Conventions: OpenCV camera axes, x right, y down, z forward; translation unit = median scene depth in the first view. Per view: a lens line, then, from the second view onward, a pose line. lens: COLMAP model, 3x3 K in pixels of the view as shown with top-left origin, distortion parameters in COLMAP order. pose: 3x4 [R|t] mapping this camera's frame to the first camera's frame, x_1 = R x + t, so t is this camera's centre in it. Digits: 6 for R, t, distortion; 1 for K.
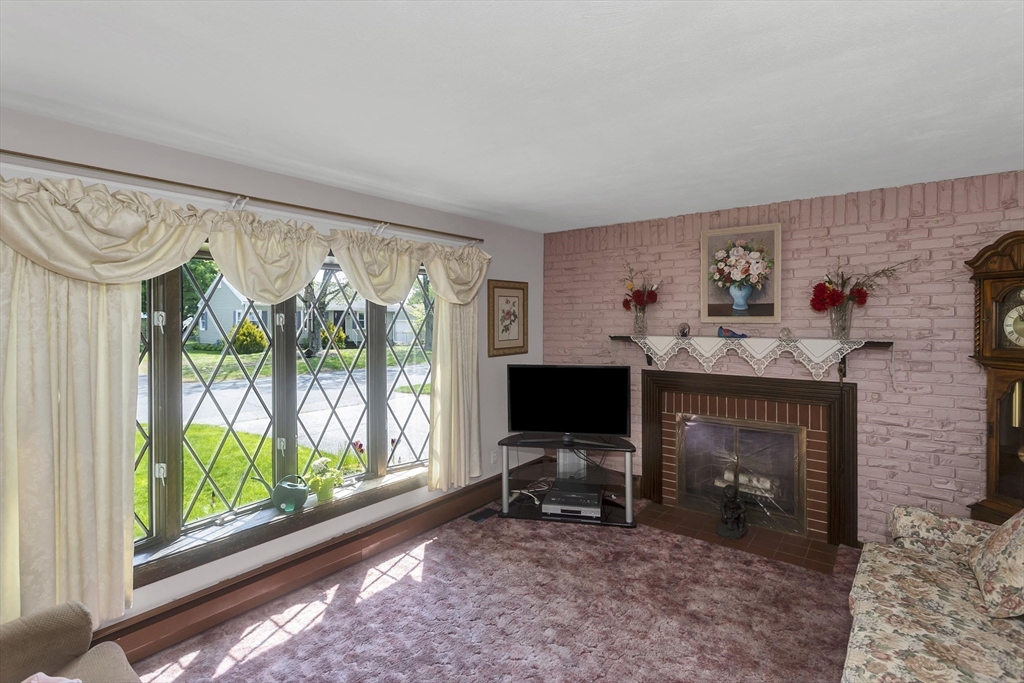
lens RADIAL K [[490.8, 0, 531.9], [0, 490.8, 316.6], [0, 0, 1]] dist [-0.002044, 0.002797]
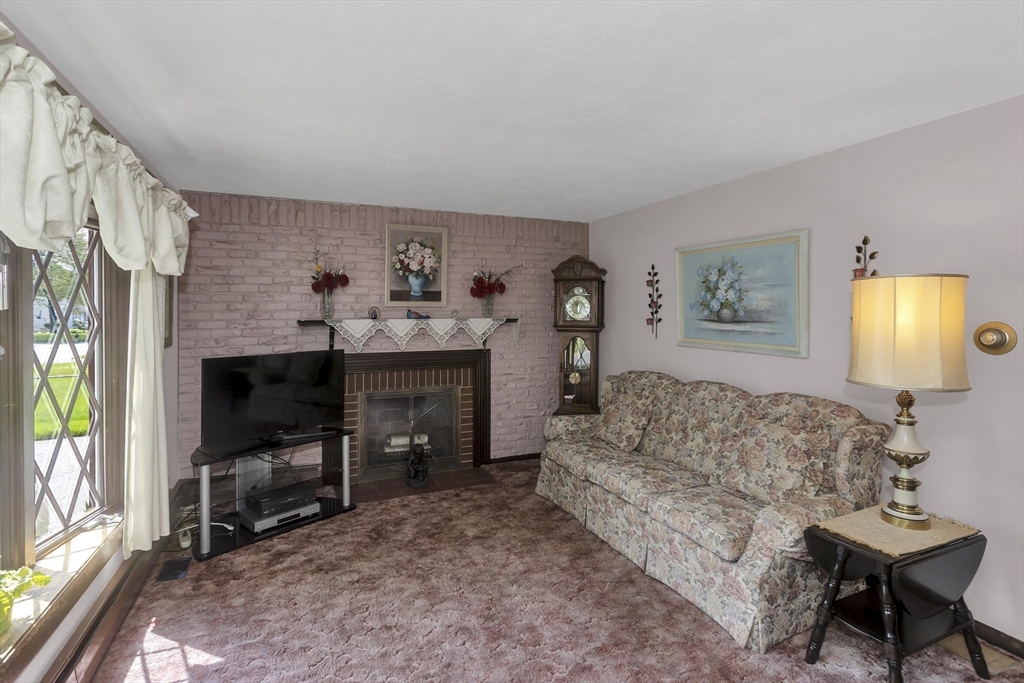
lens RADIAL K [[490.8, 0, 507.4], [0, 490.8, 313.5], [0, 0, 1]] dist [-0.002044, 0.002797]
pose [[0.495579, -0.001633, 0.868561, -0.525841], [-0.000885, 0.999997, 0.002385, 0.027586], [-0.868562, -0.001951, 0.495576, 0.234653]]
